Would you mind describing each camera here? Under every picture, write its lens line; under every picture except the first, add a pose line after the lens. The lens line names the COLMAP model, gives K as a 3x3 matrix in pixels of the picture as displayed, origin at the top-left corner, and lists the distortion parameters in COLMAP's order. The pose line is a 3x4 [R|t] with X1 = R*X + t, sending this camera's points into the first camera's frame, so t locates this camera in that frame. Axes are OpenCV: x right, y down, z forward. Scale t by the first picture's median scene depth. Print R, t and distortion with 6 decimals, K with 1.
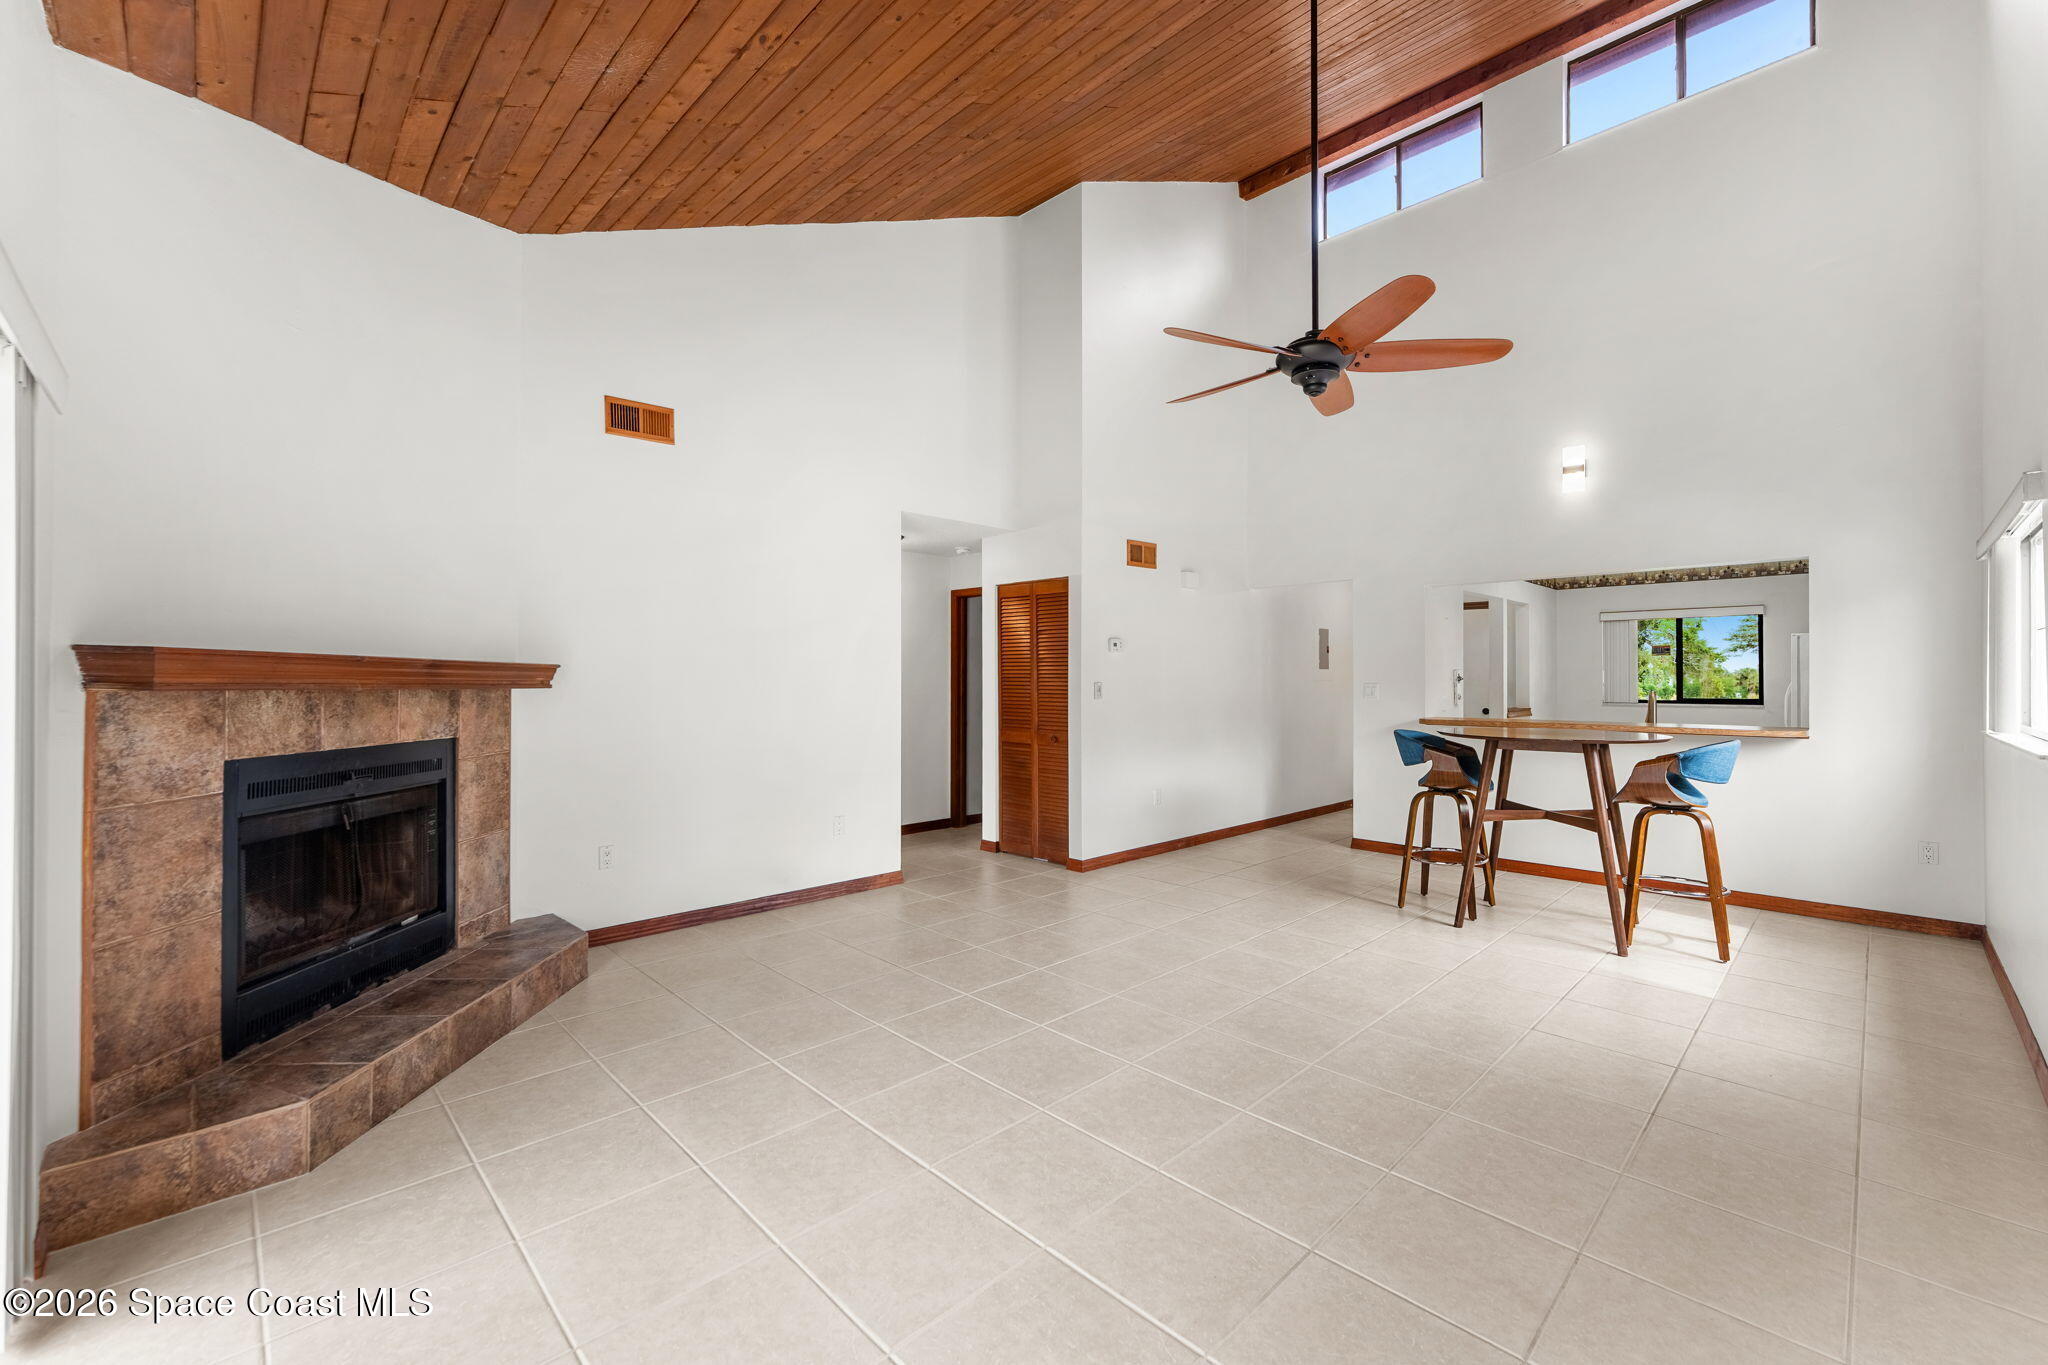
lens RADIAL K [[830.0, 0, 1032.4], [0, 830.0, 673.1], [0, 0, 1]] dist [0.000239, -0.000431]
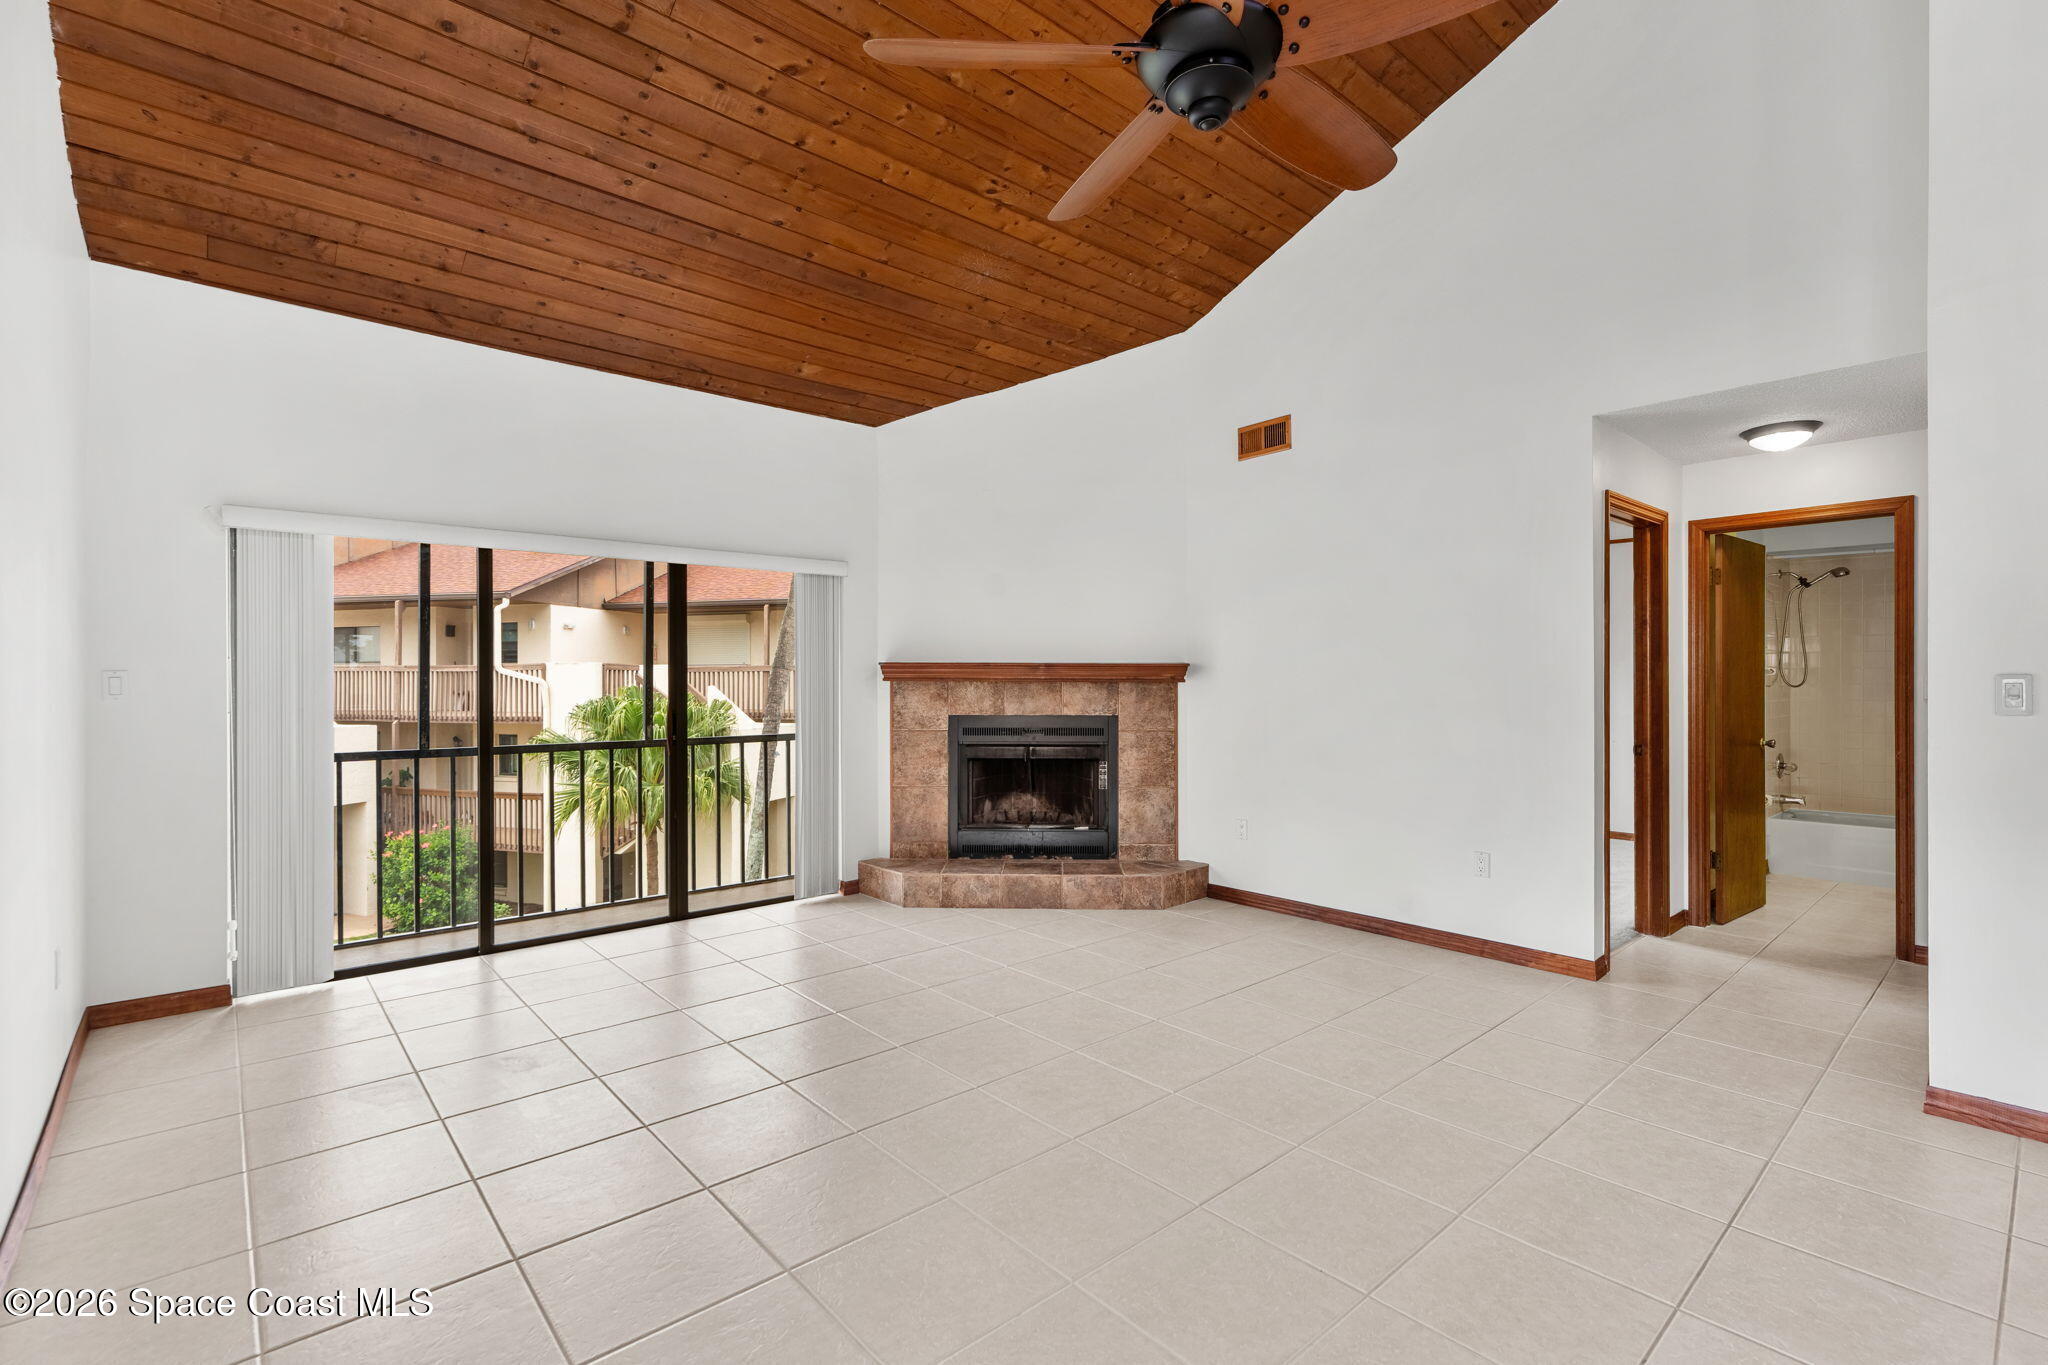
lens RADIAL K [[903.0, 0, 1022.1], [0, 903.0, 685.3], [0, 0, 1]] dist [0.001574, 0.000163]
pose [[-0.061551, 0.001536, -0.998103, 1.157988], [0.009731, 0.999952, 0.000939, 0.027066], [0.998056, -0.009655, -0.061563, 1.188030]]
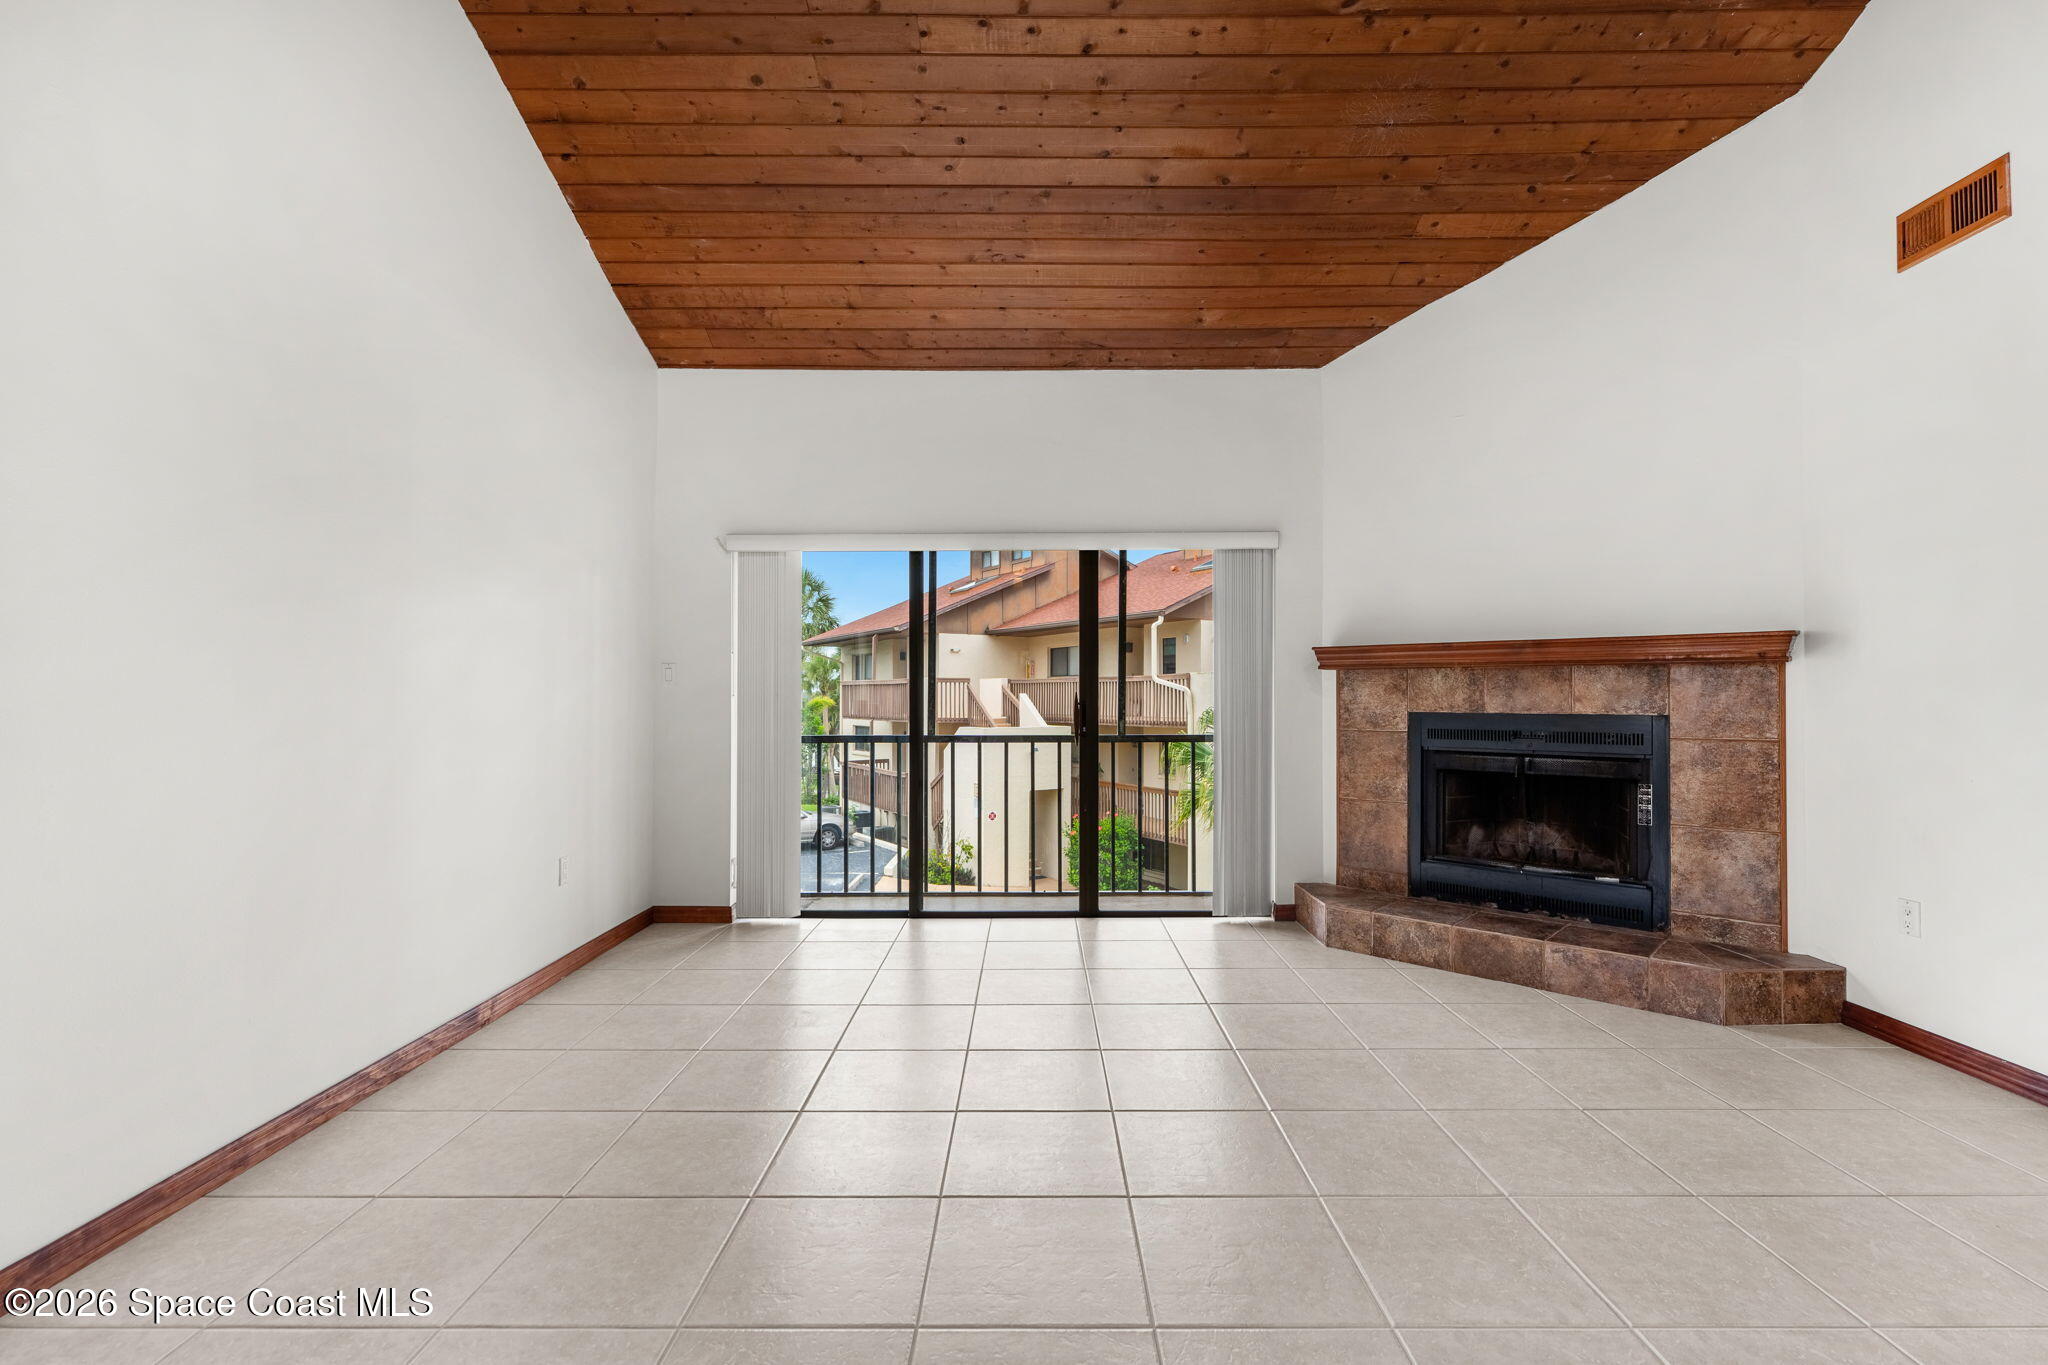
lens RADIAL K [[903.0, 0, 1041.9], [0, 903.0, 689.0], [0, 0, 1]] dist [0.001574, 0.000163]
pose [[-0.698247, -0.006042, -0.715831, 0.727210], [0.006763, 0.999864, -0.015036, 0.073675], [0.715825, -0.015340, -0.698111, 1.549094]]
